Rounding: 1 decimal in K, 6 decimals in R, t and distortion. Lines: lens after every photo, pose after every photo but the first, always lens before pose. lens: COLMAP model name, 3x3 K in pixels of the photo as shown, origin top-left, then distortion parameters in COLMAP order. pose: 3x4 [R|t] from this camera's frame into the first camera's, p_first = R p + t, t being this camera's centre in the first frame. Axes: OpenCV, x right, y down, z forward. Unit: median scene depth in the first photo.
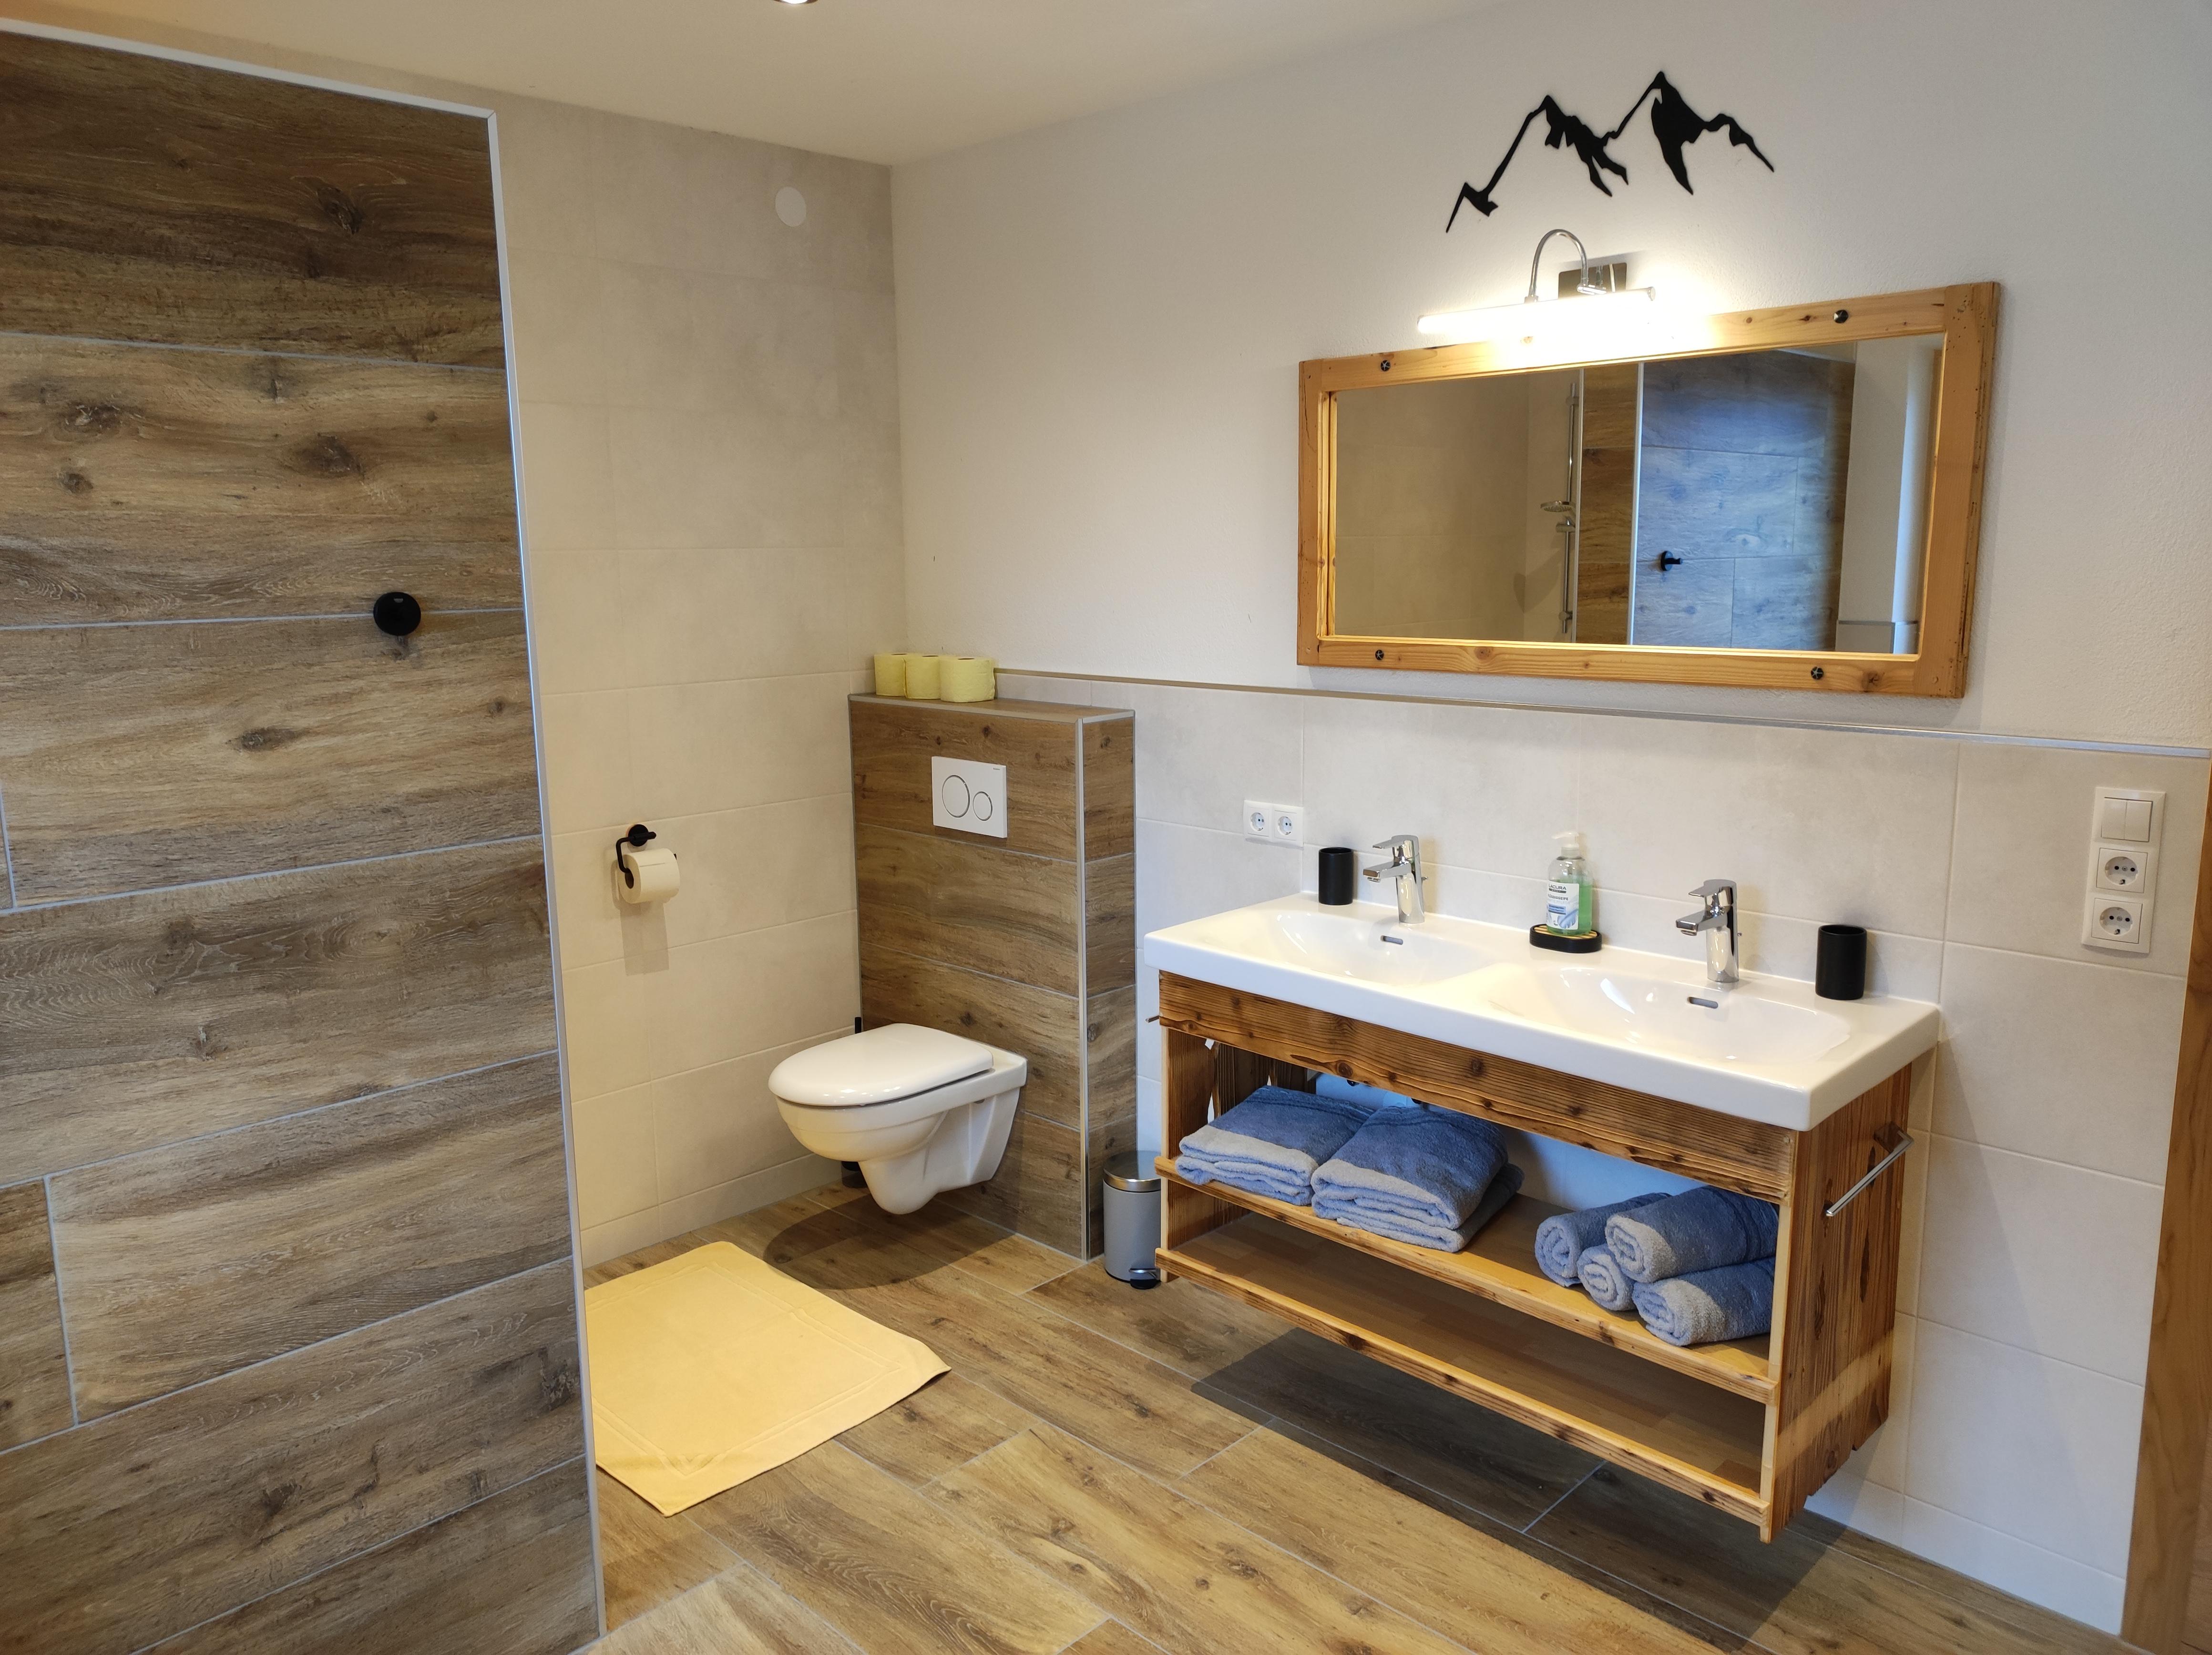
lens RADIAL K [[1599.2, 0, 1106.3], [0, 1599.2, 823.2], [0, 0, 1]] dist [0.023809, -0.008618]
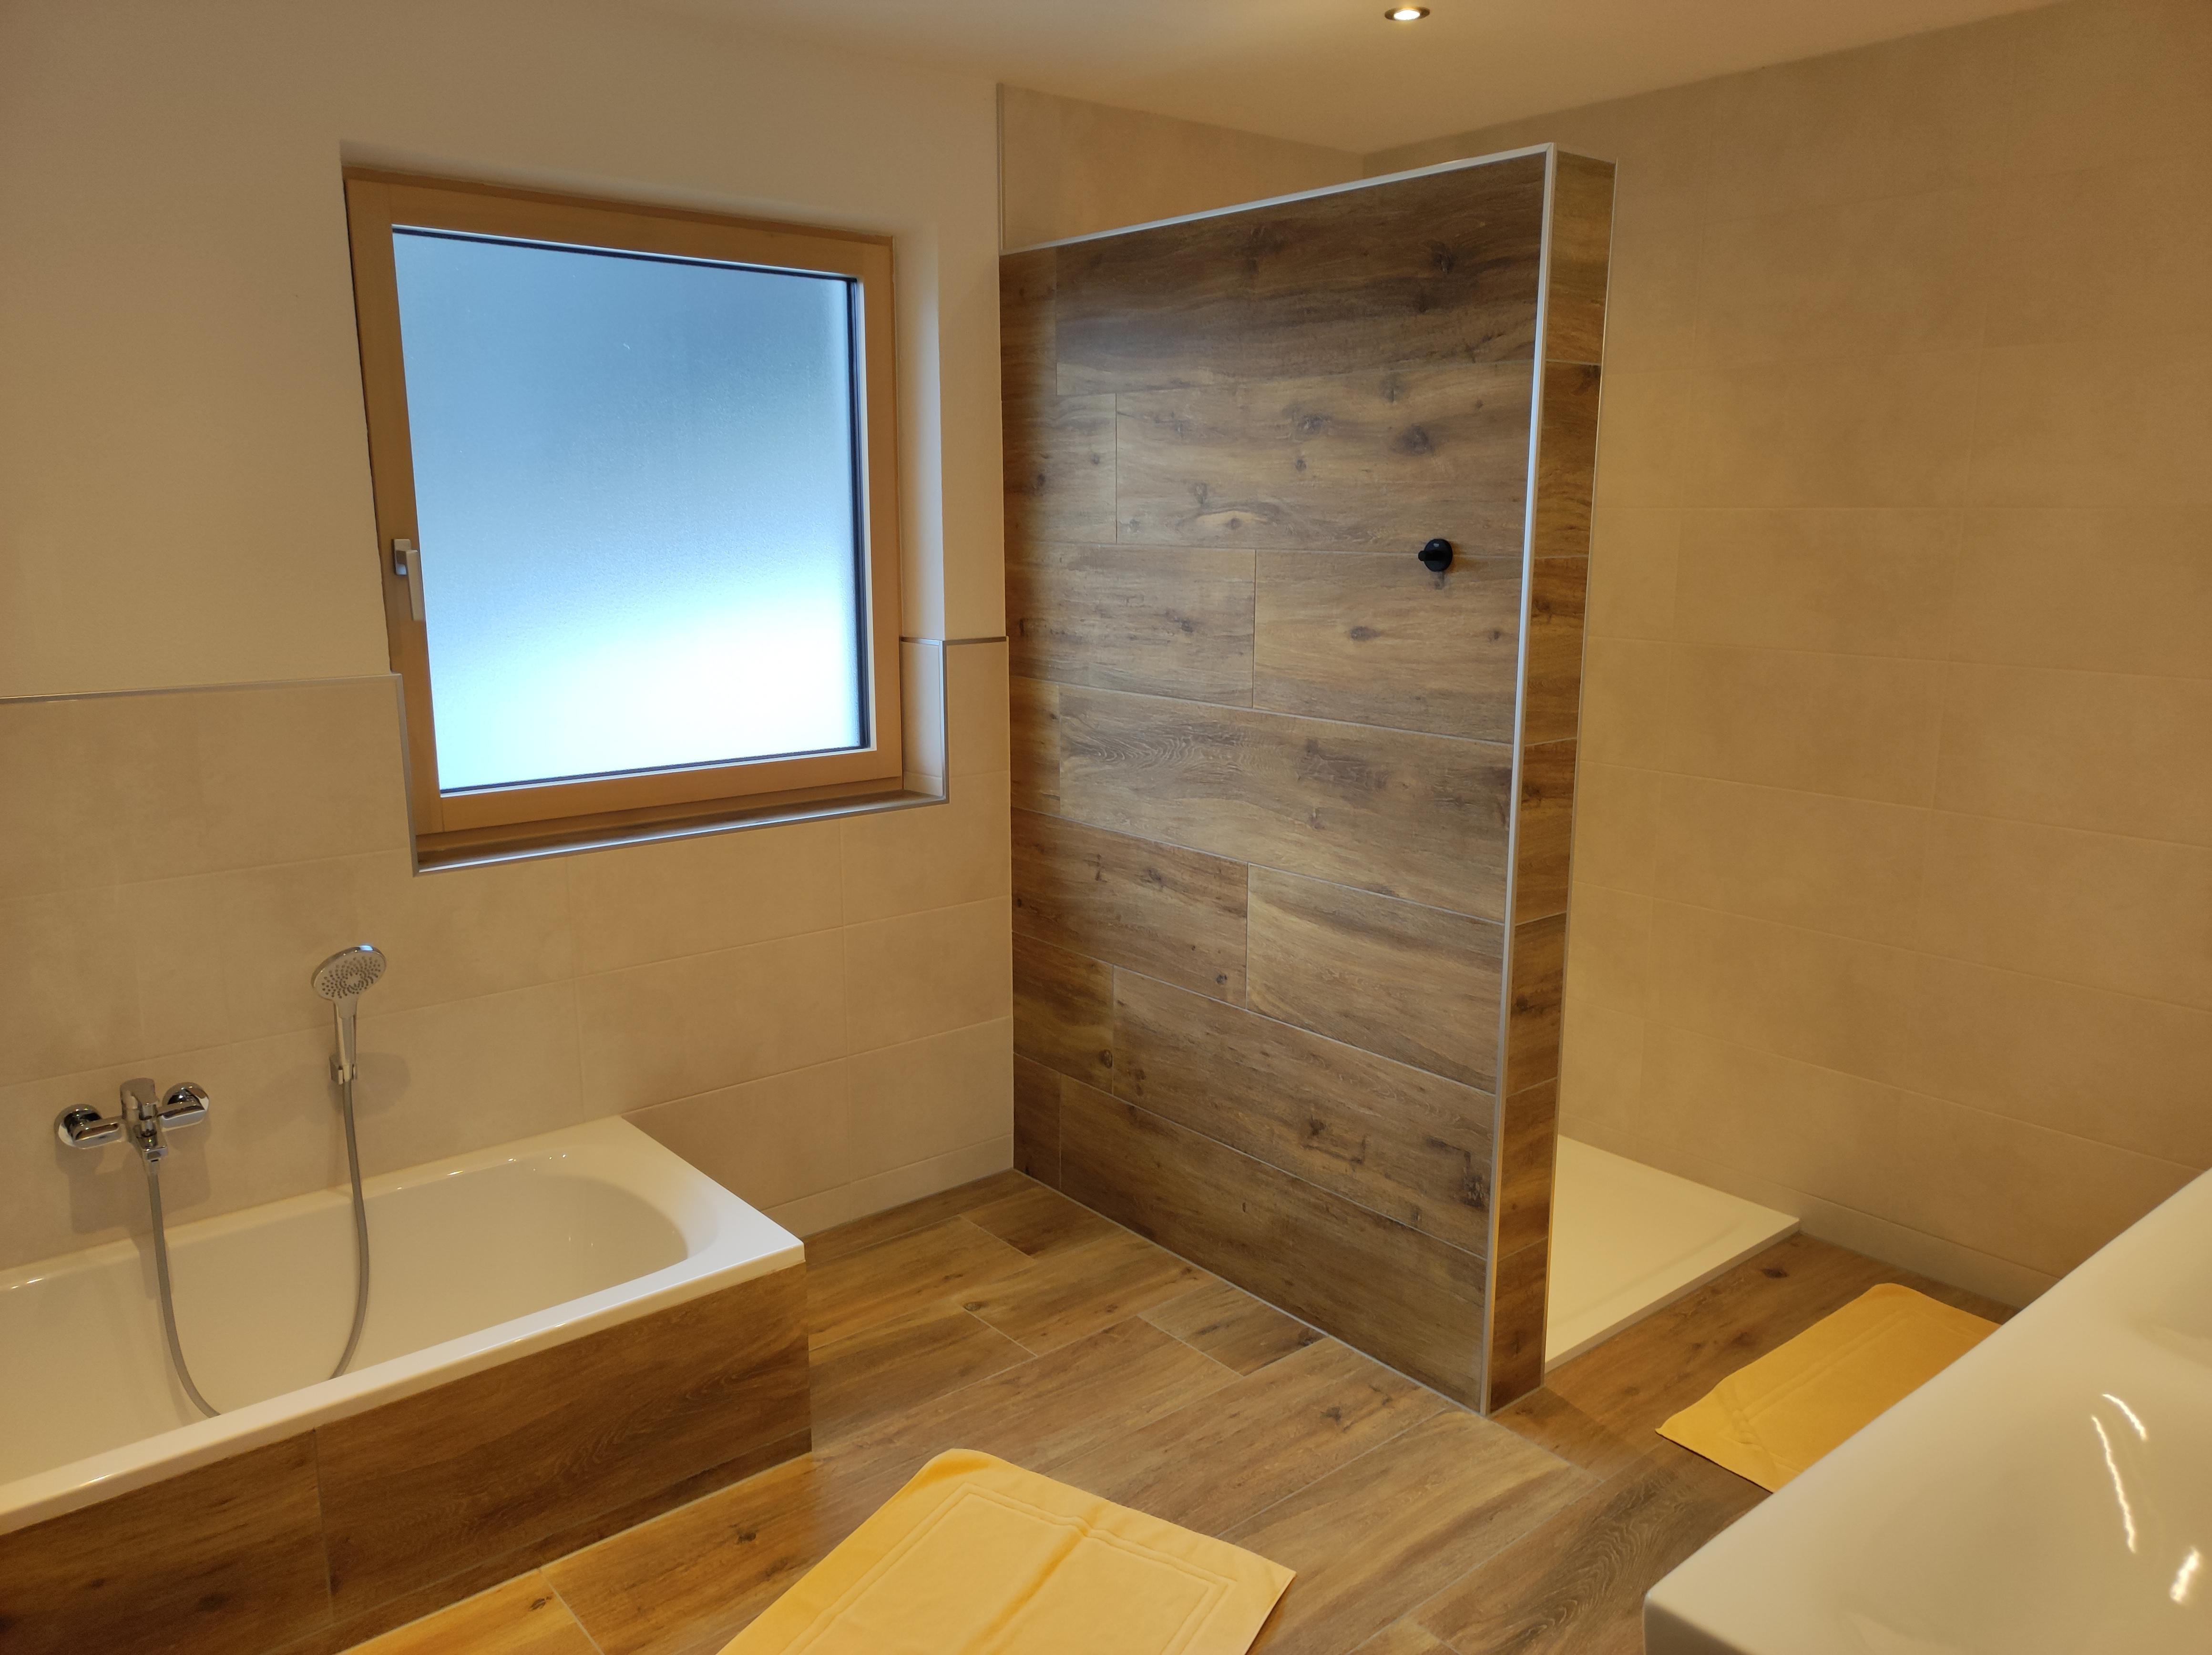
lens RADIAL K [[1599.2, 0, 1106.2], [0, 1599.2, 828.7], [0, 0, 1]] dist [0.023809, -0.008618]
pose [[-0.099432, 0.212965, -0.971987, 0.956775], [-0.169552, 0.958916, 0.227446, -0.171526], [0.980493, 0.187417, -0.059238, 0.863518]]
